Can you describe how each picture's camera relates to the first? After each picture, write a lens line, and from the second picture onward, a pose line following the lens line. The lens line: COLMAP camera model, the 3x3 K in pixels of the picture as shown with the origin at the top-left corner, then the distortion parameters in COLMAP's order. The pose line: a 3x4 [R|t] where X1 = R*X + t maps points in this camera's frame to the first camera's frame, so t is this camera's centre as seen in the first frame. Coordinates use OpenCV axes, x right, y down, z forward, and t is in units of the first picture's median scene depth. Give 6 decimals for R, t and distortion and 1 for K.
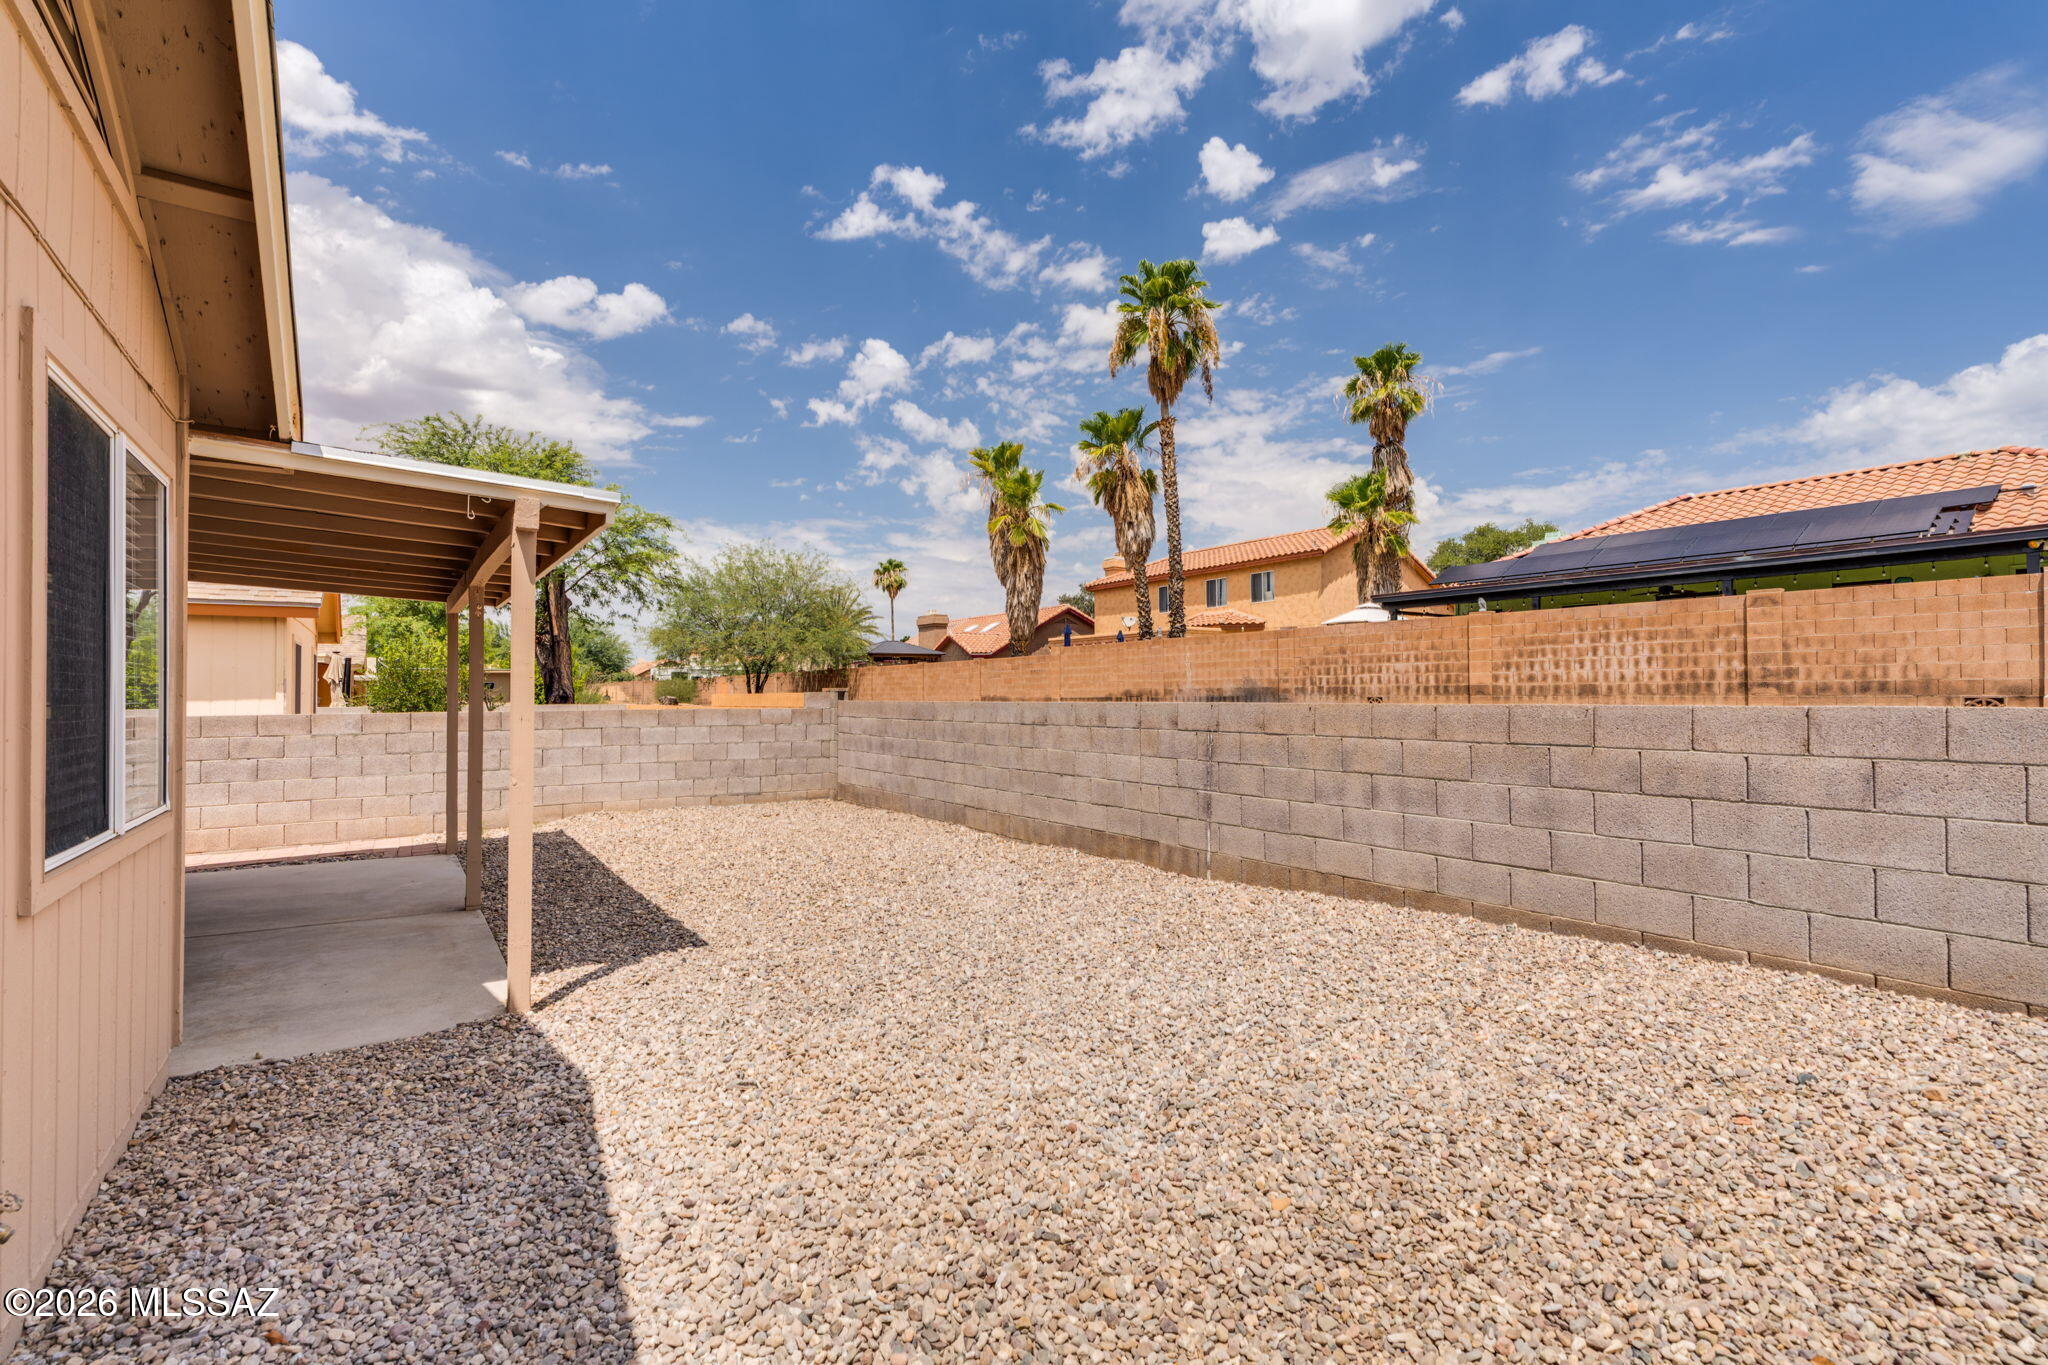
lens RADIAL K [[931.5, 0, 1037.6], [0, 931.5, 680.4], [0, 0, 1]] dist [-0.004422, 0.001766]
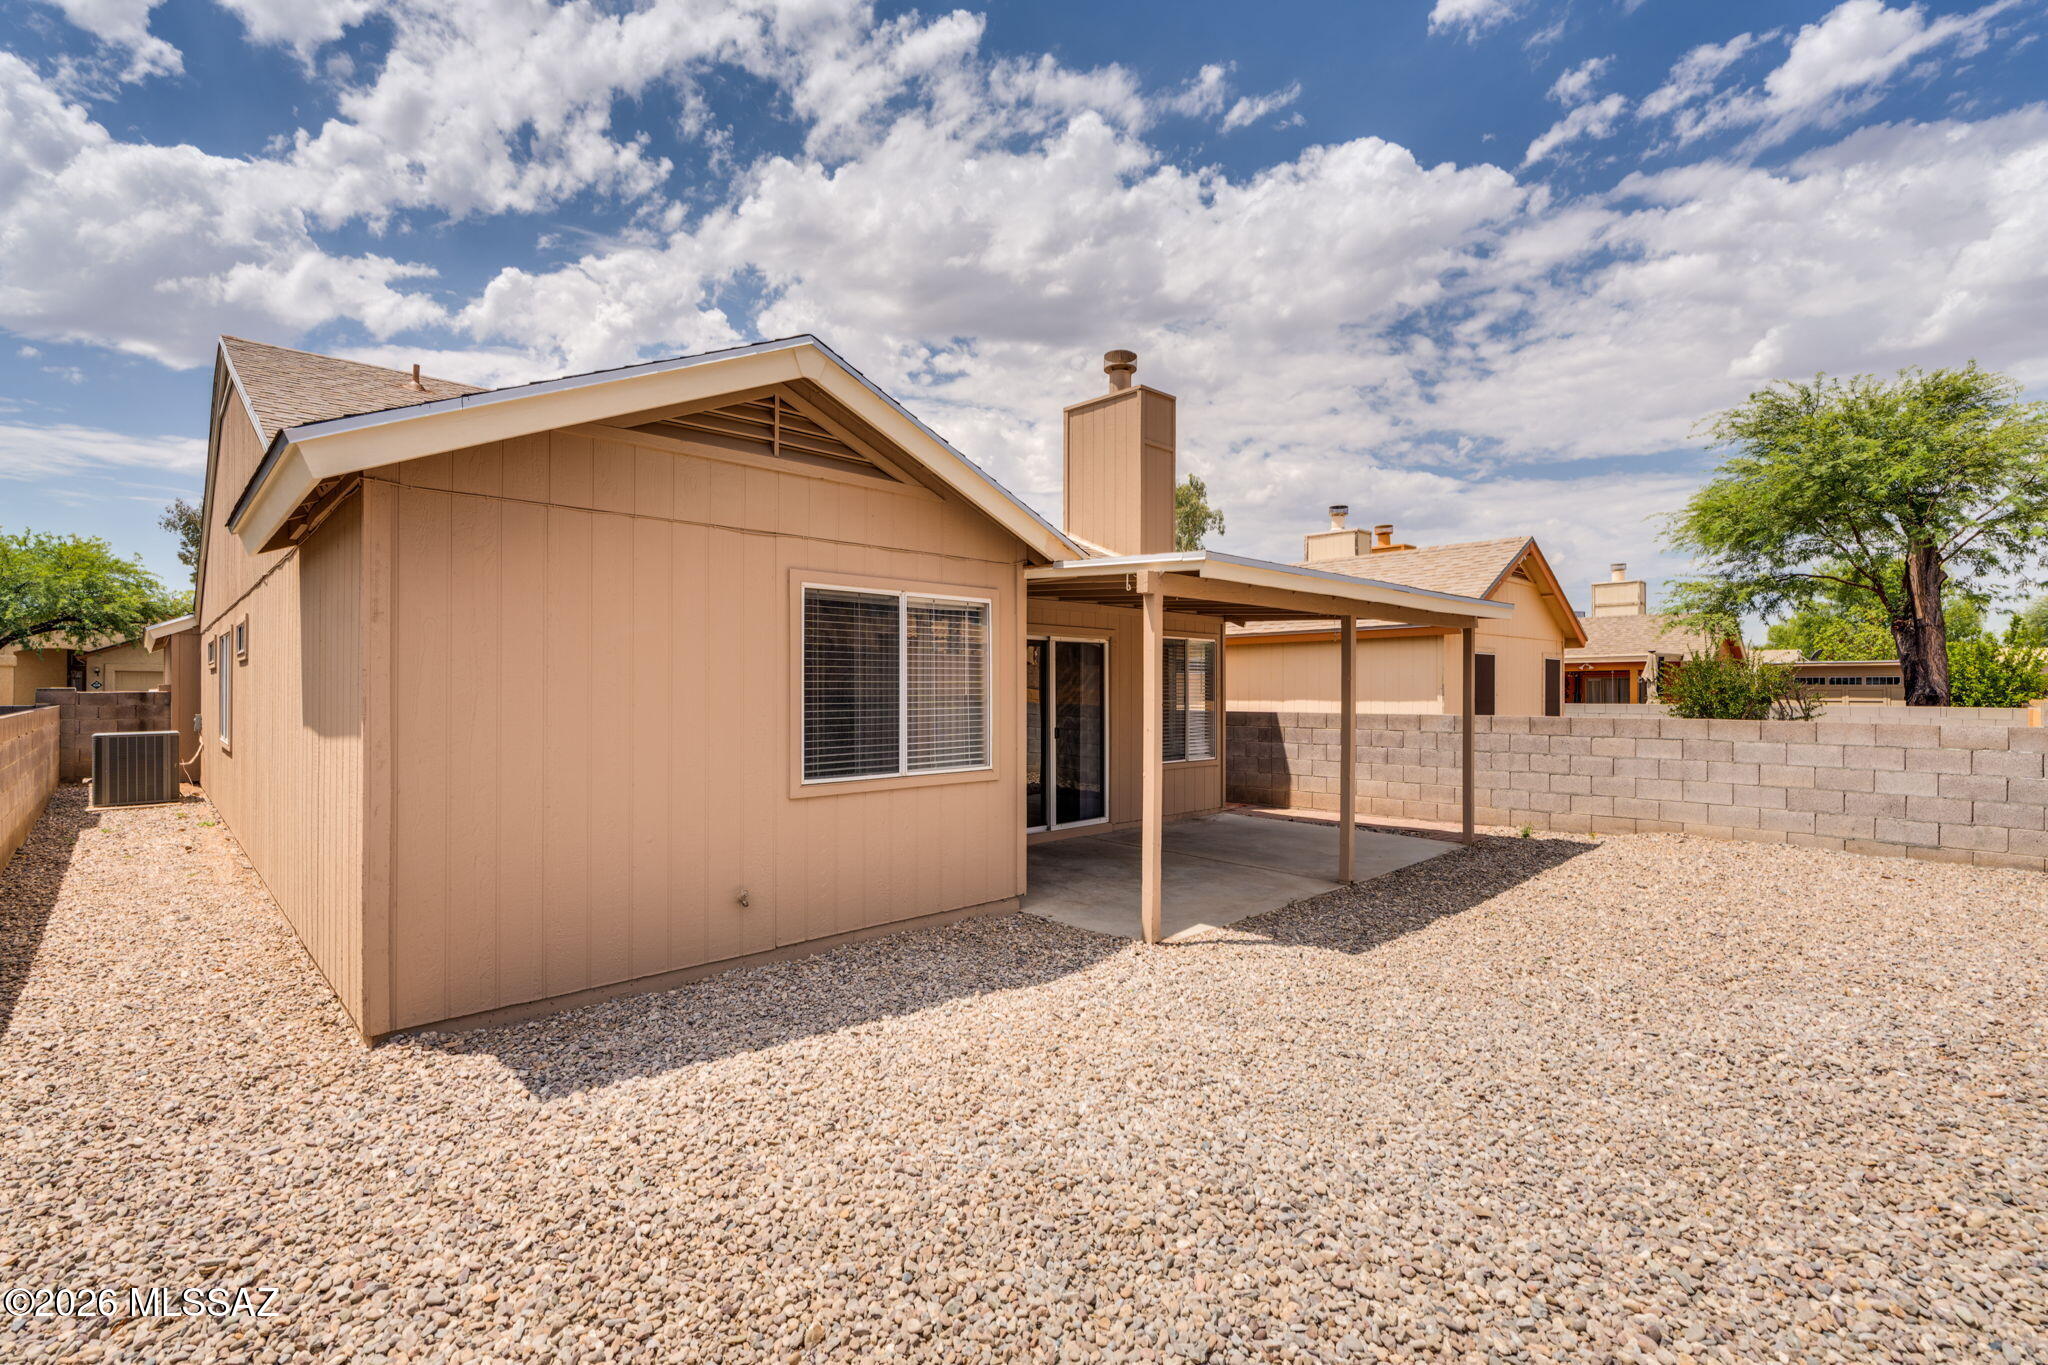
lens RADIAL K [[931.5, 0, 1012.1], [0, 931.5, 673.0], [0, 0, 1]] dist [-0.004422, 0.001766]
pose [[0.148362, -0.010784, -0.988874, 0.181651], [0.014233, 0.999860, -0.008768, -0.007459], [0.988831, -0.012774, 0.148495, 0.139386]]
